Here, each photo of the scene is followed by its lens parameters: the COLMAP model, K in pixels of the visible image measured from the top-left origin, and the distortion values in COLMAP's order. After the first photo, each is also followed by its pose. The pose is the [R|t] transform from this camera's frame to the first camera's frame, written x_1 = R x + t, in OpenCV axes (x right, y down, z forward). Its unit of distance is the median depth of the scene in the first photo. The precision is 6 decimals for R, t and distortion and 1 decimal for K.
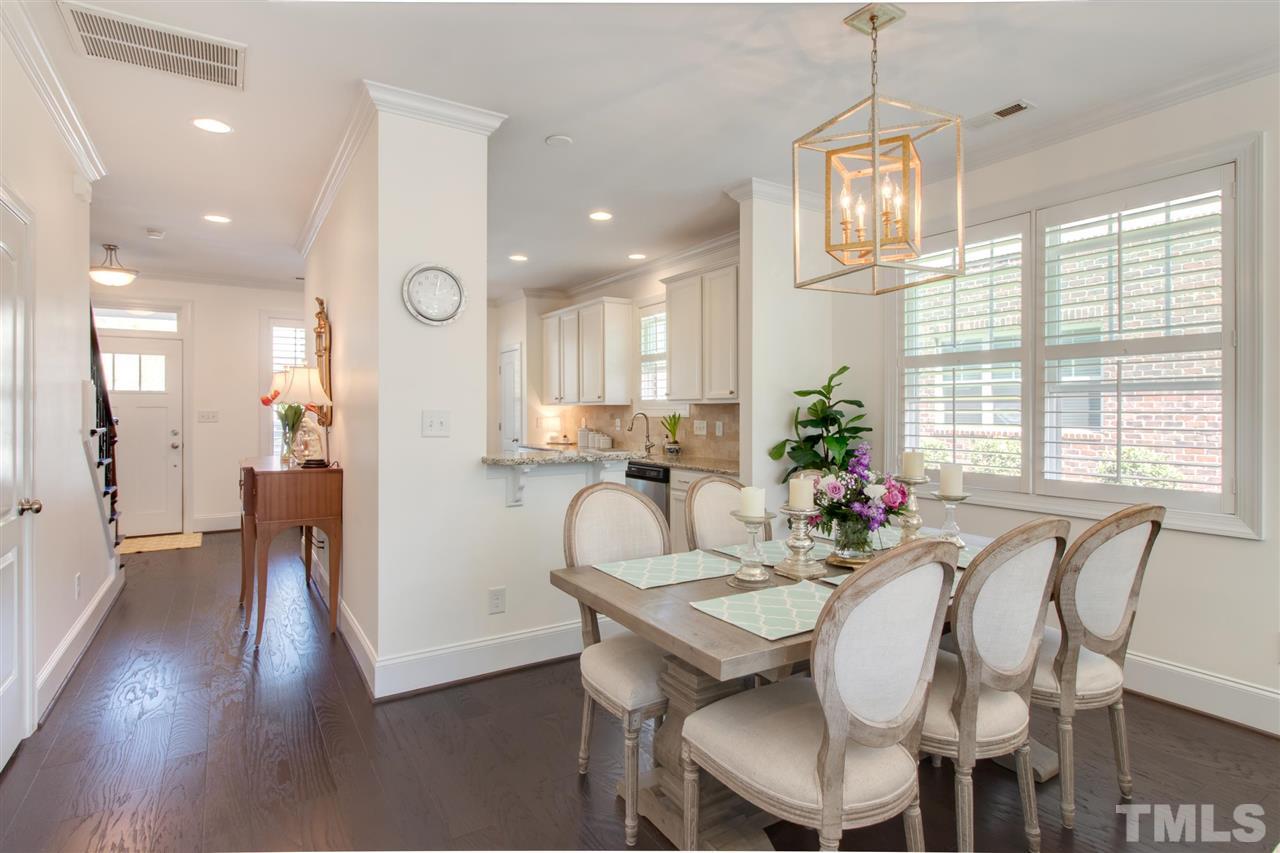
lens RADIAL K [[637.9, 0, 641.1], [0, 637.9, 408.8], [0, 0, 1]] dist [0.000548, 0.000017]
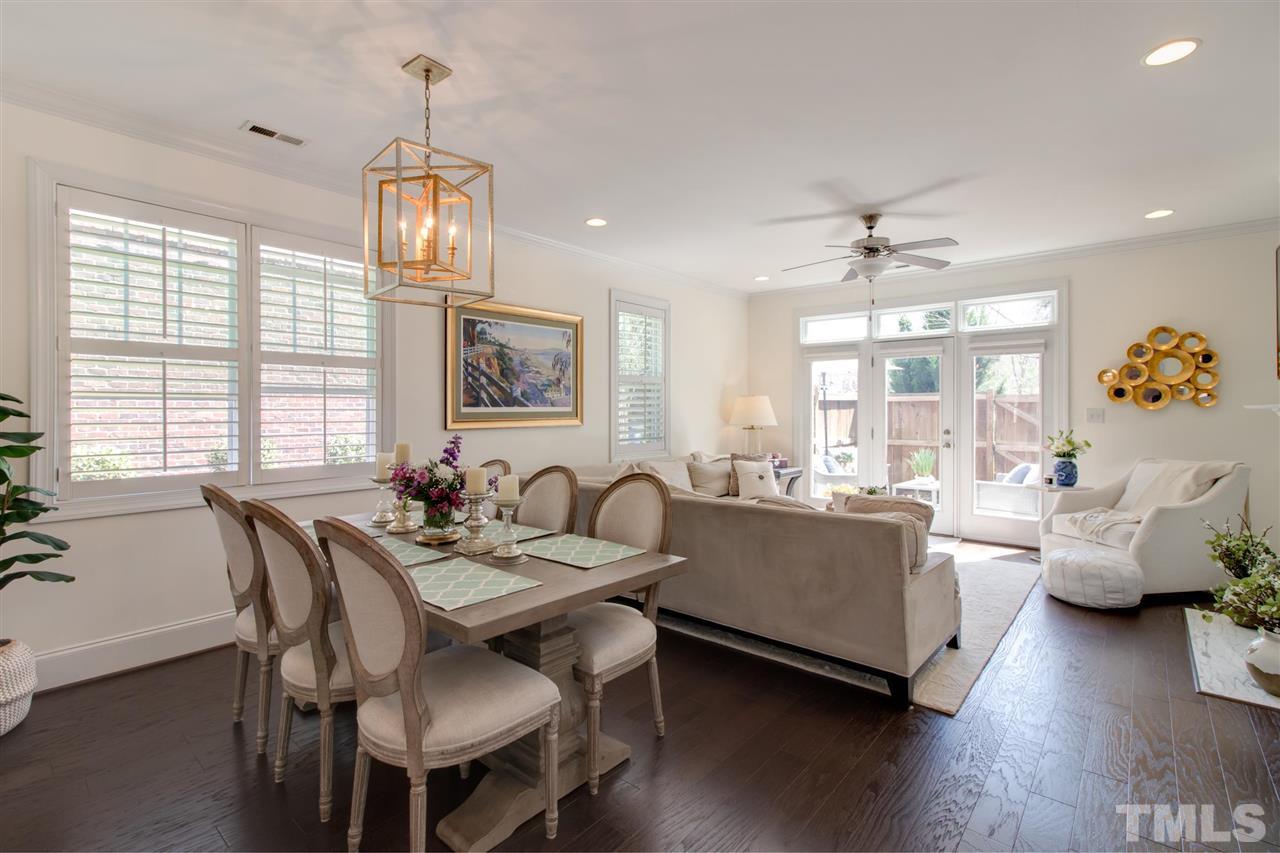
lens RADIAL K [[603.0, 0, 644.3], [0, 603.0, 411.9], [0, 0, 1]] dist [-0.003670, -0.000030]
pose [[-0.283713, 0.000485, 0.958909, -0.582804], [-0.000858, 0.999999, -0.000760, 0.009876], [-0.958909, -0.001039, -0.283713, 0.659256]]
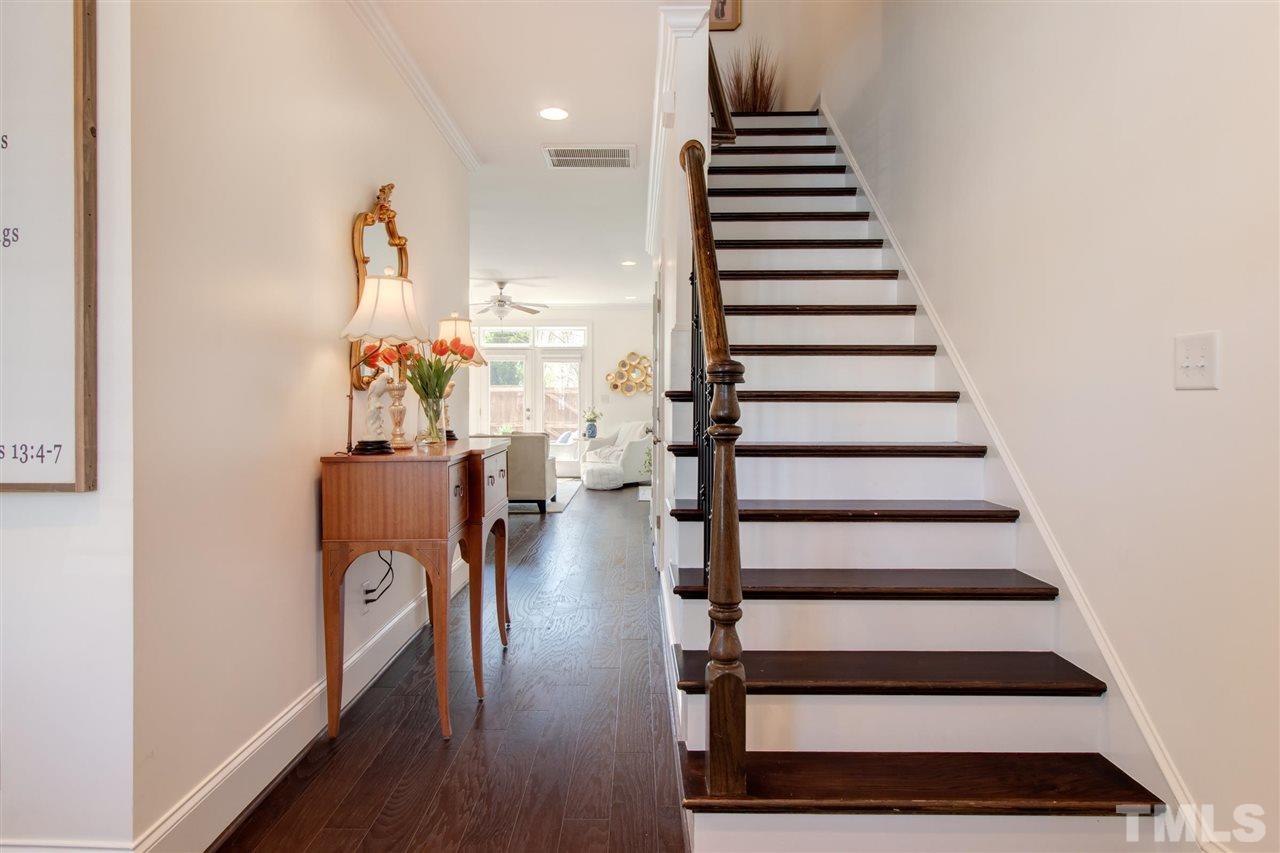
lens RADIAL K [[812.9, 0, 641.1], [0, 812.9, 413.2], [0, 0, 1]] dist [-0.000002, -0.000011]
pose [[-0.832269, -0.000157, 0.554372, -1.676652], [0.001481, 0.999996, 0.002507, 0.074812], [-0.554370, 0.002907, -0.832265, 2.176529]]
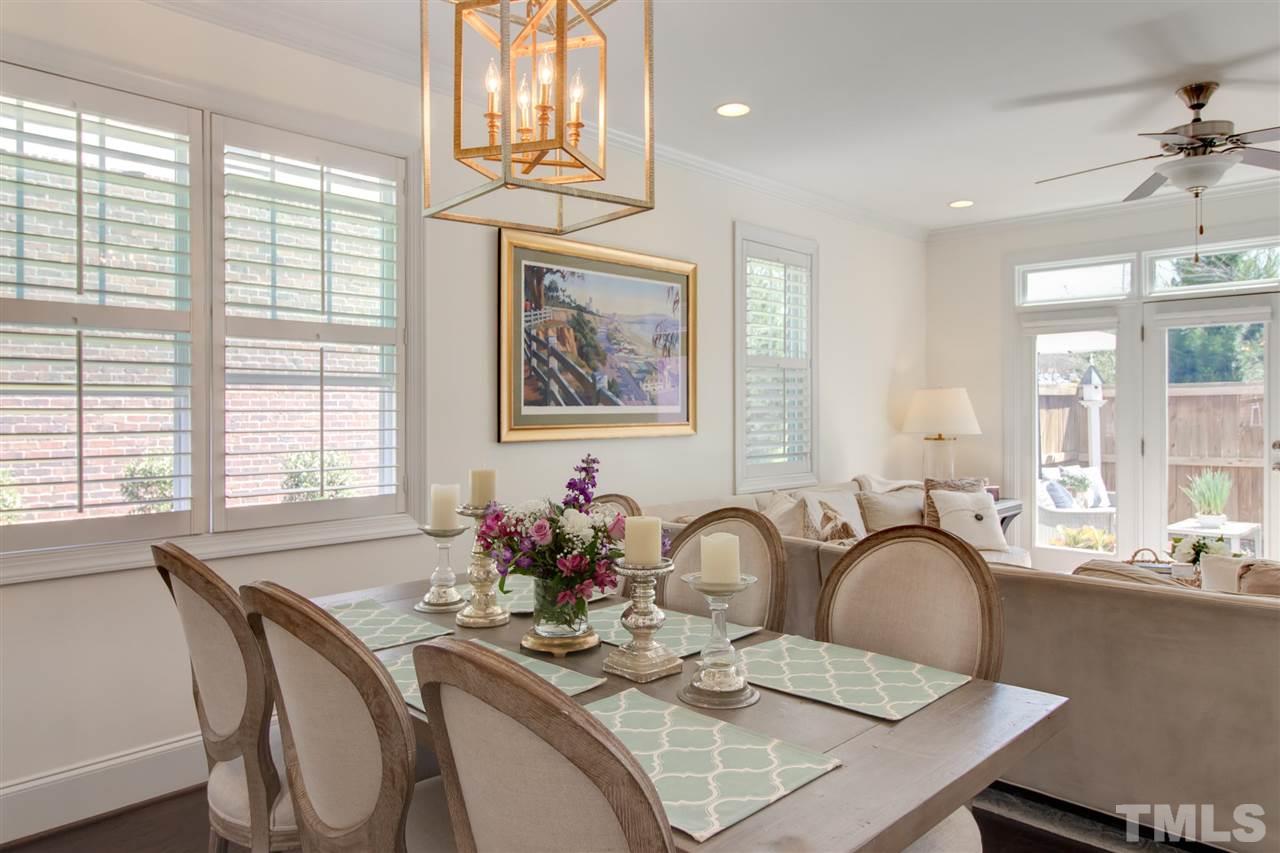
lens RADIAL K [[844.2, 0, 643.6], [0, 844.2, 410.1], [0, 0, 1]] dist [-0.001816, -0.002095]
pose [[-0.225703, 0.003702, 0.974189, -0.358717], [0.000366, 0.999993, -0.003715, 0.008132], [-0.974196, -0.000482, -0.225702, 0.776613]]
